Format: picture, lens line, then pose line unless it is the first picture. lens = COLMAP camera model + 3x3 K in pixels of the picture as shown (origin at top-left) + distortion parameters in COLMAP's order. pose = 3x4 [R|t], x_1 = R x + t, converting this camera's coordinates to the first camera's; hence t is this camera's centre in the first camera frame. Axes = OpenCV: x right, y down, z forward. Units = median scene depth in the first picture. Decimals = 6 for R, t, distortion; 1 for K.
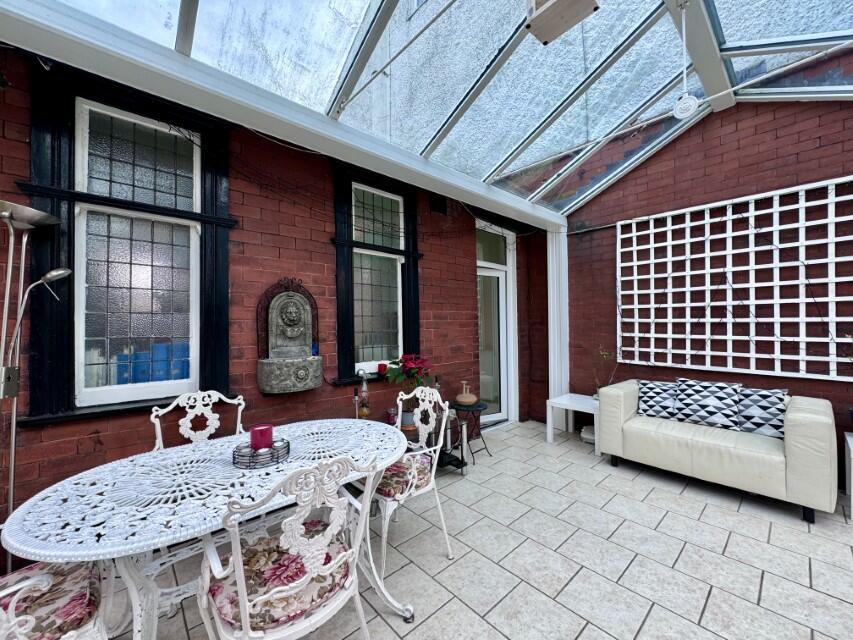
lens RADIAL K [[339.9, 0, 425.0], [0, 339.9, 318.2], [0, 0, 1]] dist [0.000000, 0.000142]
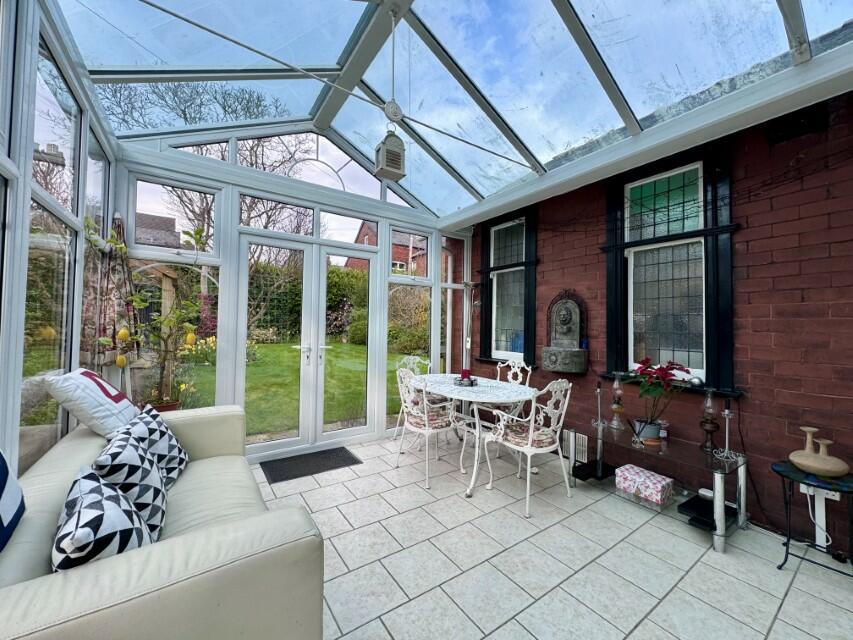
lens RADIAL K [[339.9, 0, 426.6], [0, 339.9, 317.7], [0, 0, 1]] dist [0.000000, 0.000142]
pose [[-0.124751, -0.018541, -0.992015, 1.042352], [0.004456, 0.999805, -0.019247, 0.018752], [0.992178, -0.006822, -0.124644, 0.632993]]
